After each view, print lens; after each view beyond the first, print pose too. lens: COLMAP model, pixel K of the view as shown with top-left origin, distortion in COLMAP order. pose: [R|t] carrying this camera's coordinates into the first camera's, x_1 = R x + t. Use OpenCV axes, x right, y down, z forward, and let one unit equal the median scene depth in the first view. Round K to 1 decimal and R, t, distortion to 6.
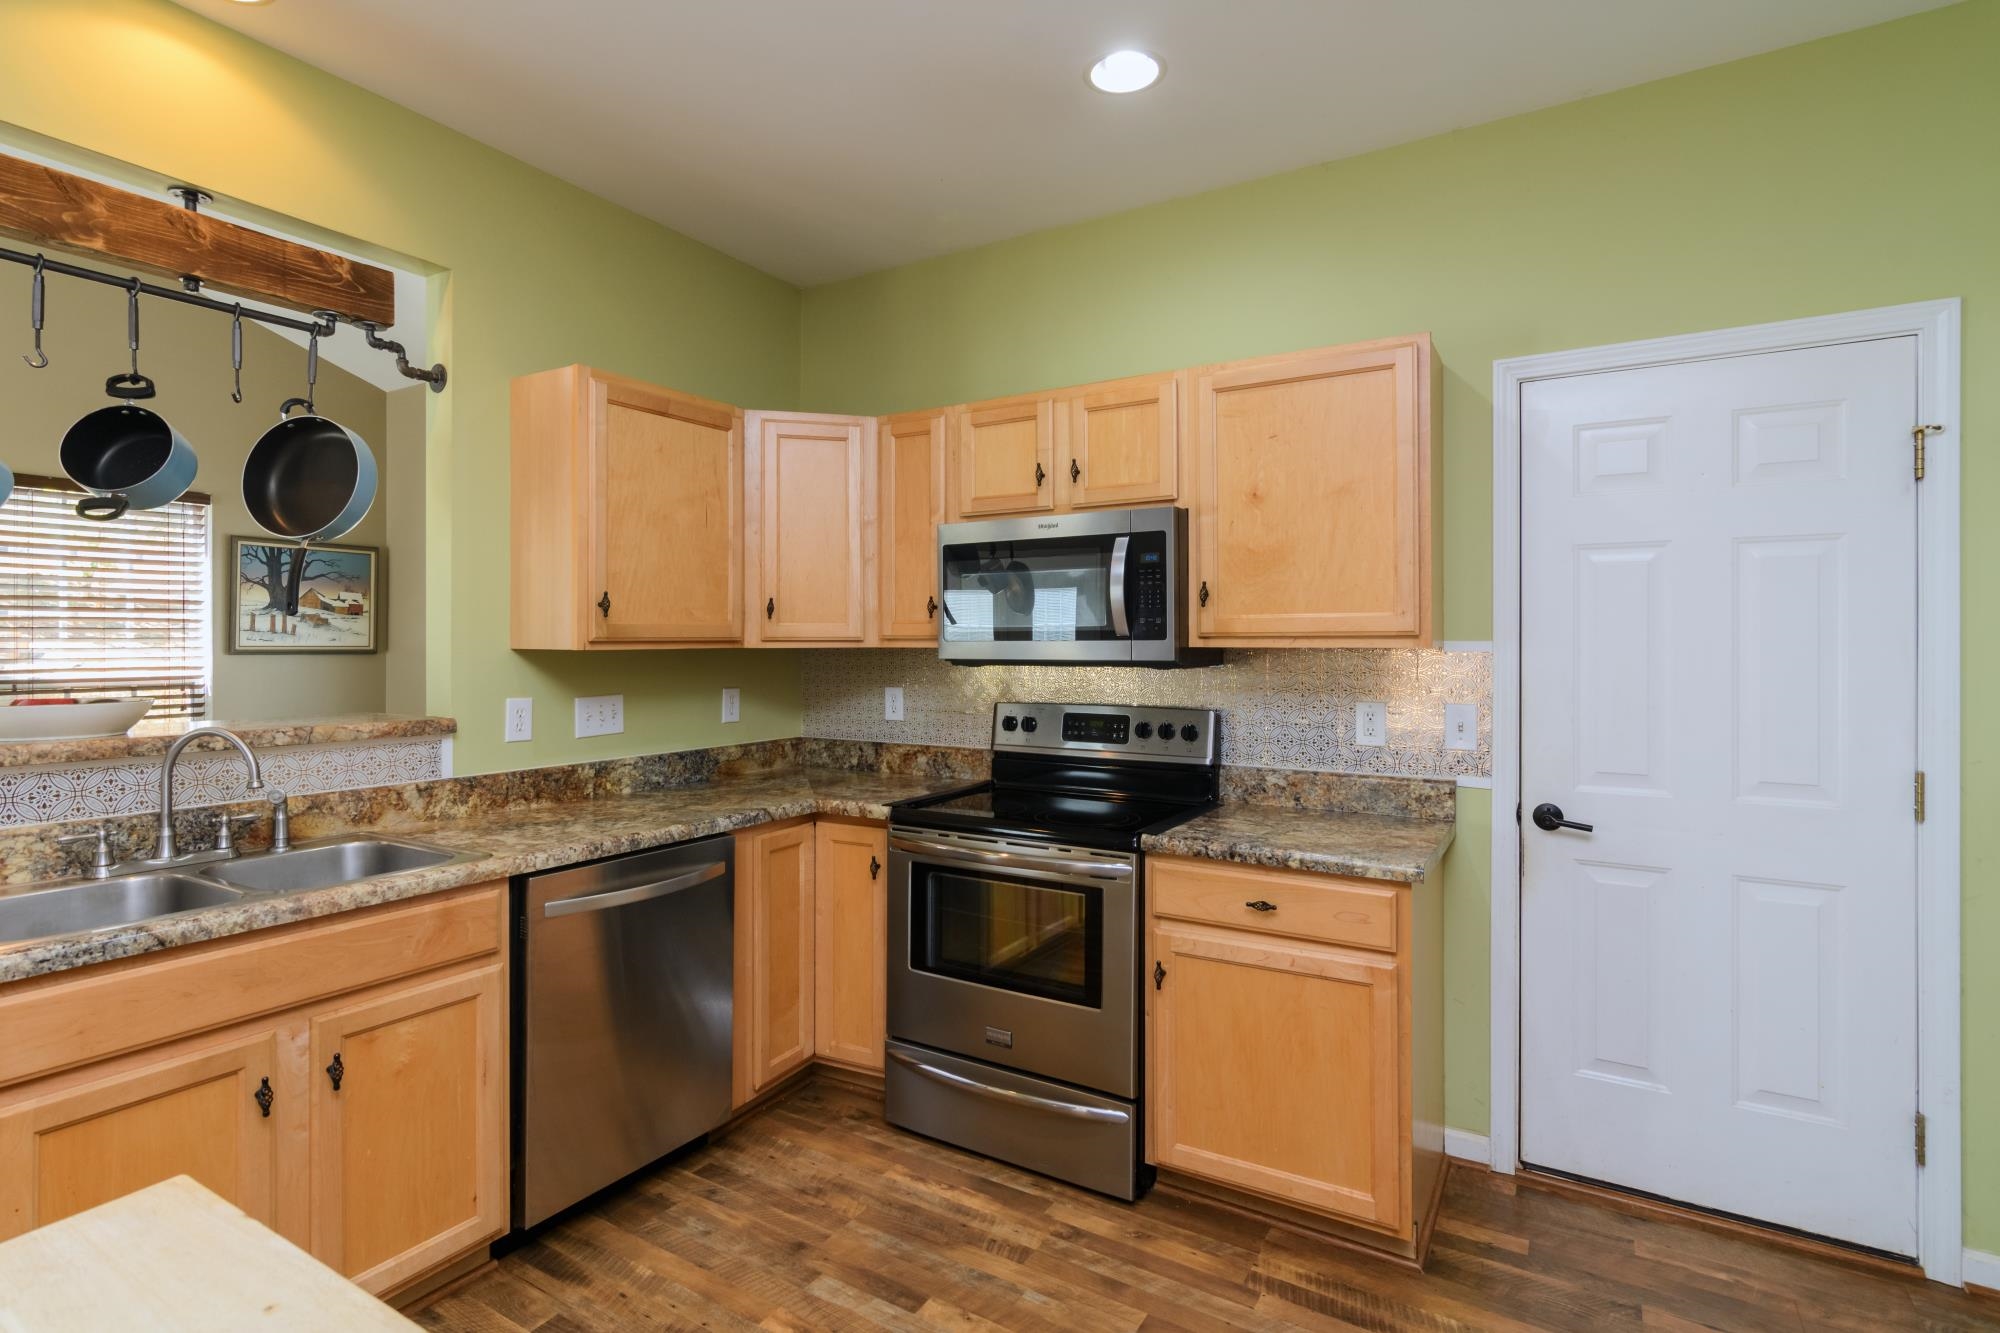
lens RADIAL K [[996.3, 0, 993.3], [0, 996.3, 635.2], [0, 0, 1]] dist [0.002647, 0.001606]
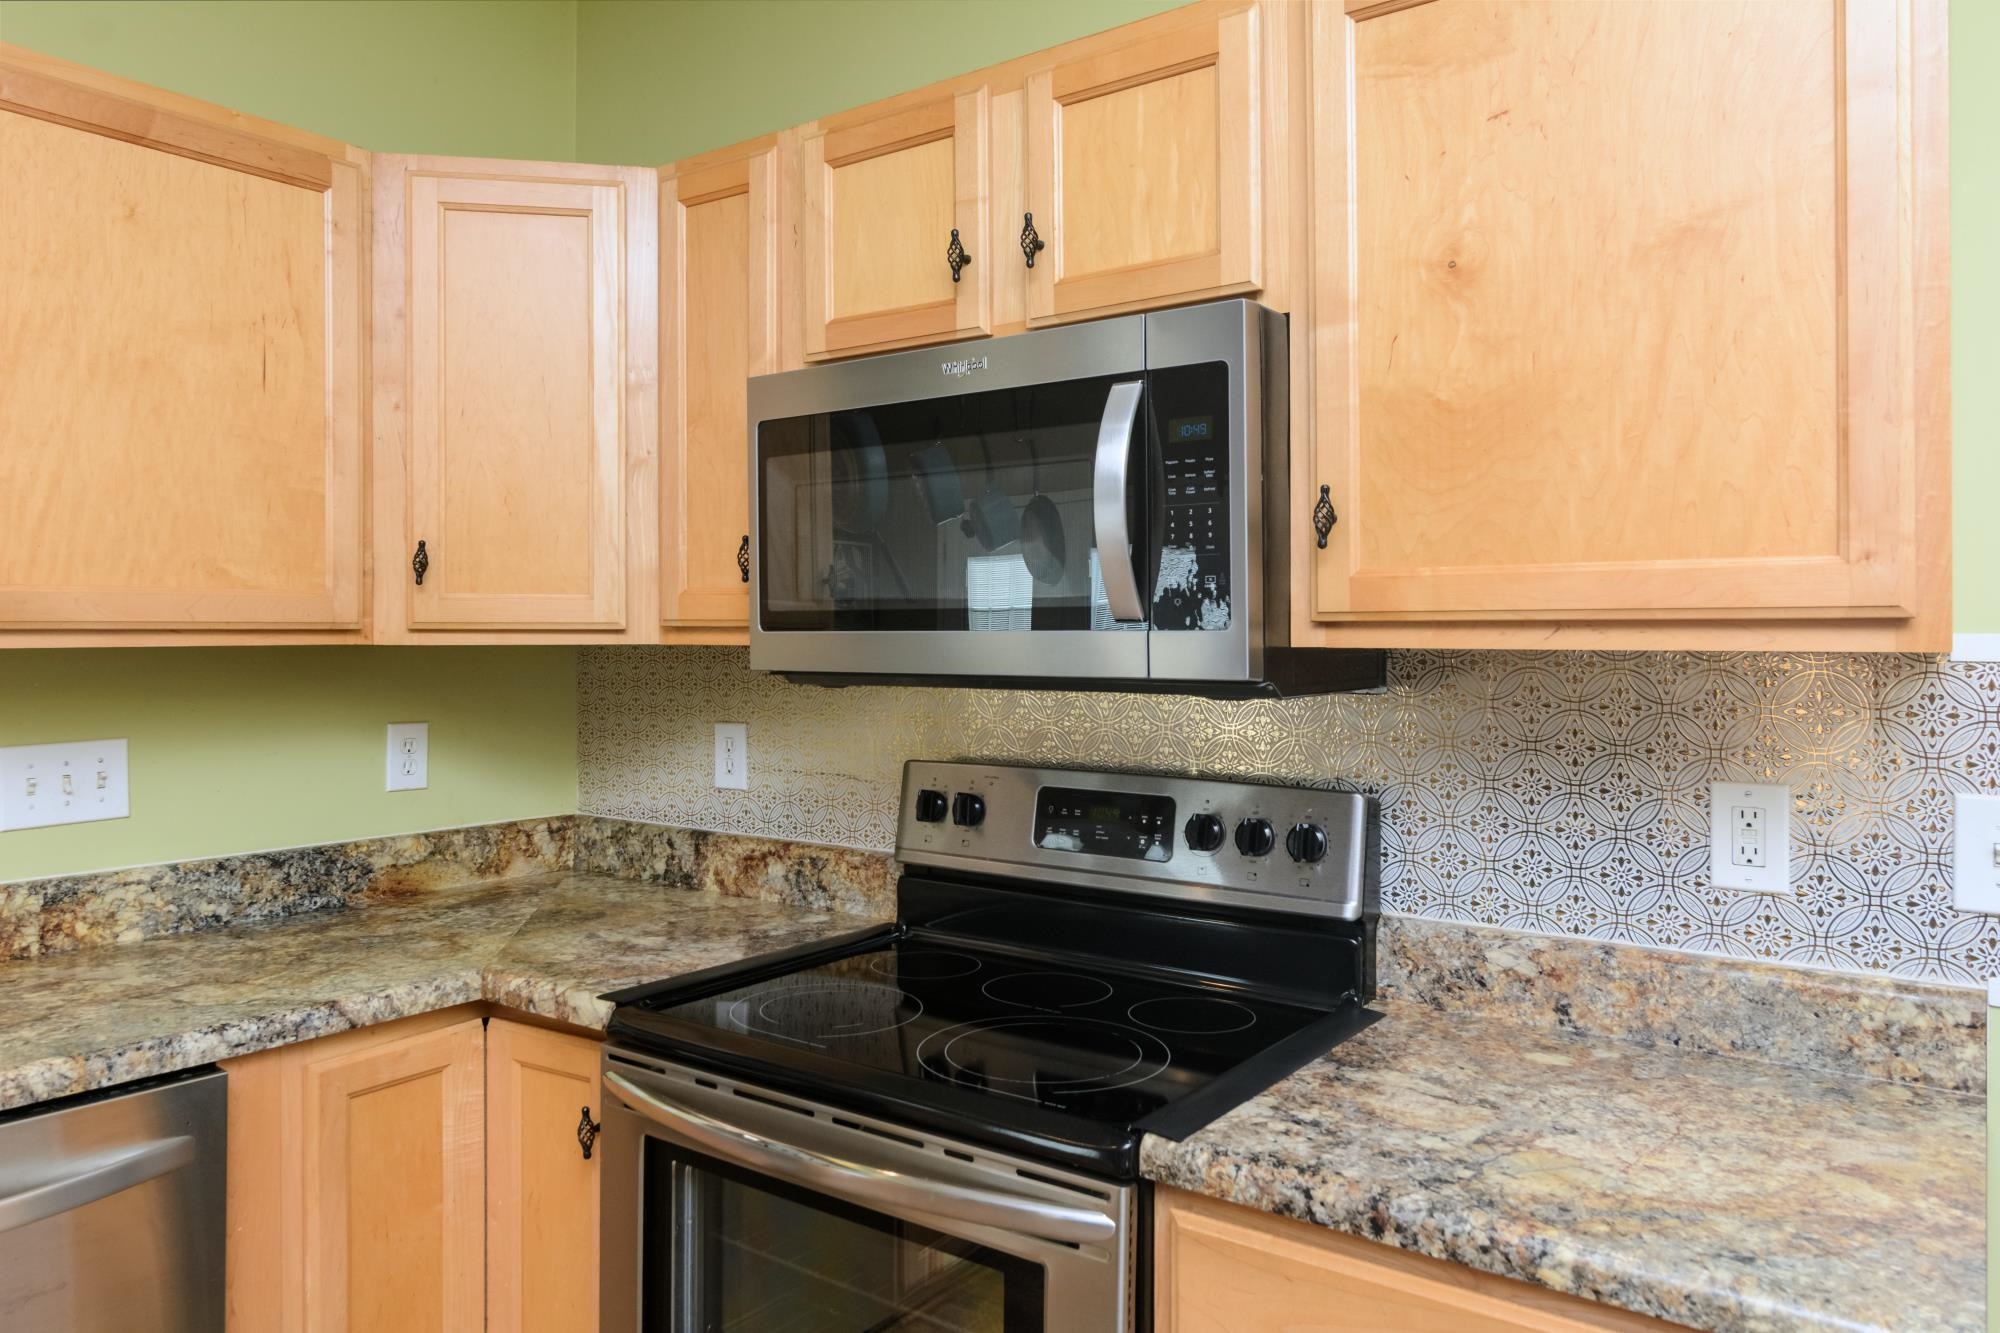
lens RADIAL K [[1308.8, 0, 994.2], [0, 1308.8, 618.9], [0, 0, 1]] dist [0.000932, -0.000113]
pose [[0.994065, 0.001577, -0.108778, 0.124612], [-0.002247, 0.999979, -0.006041, 0.003558], [0.108767, 0.006249, 0.994048, 0.417598]]
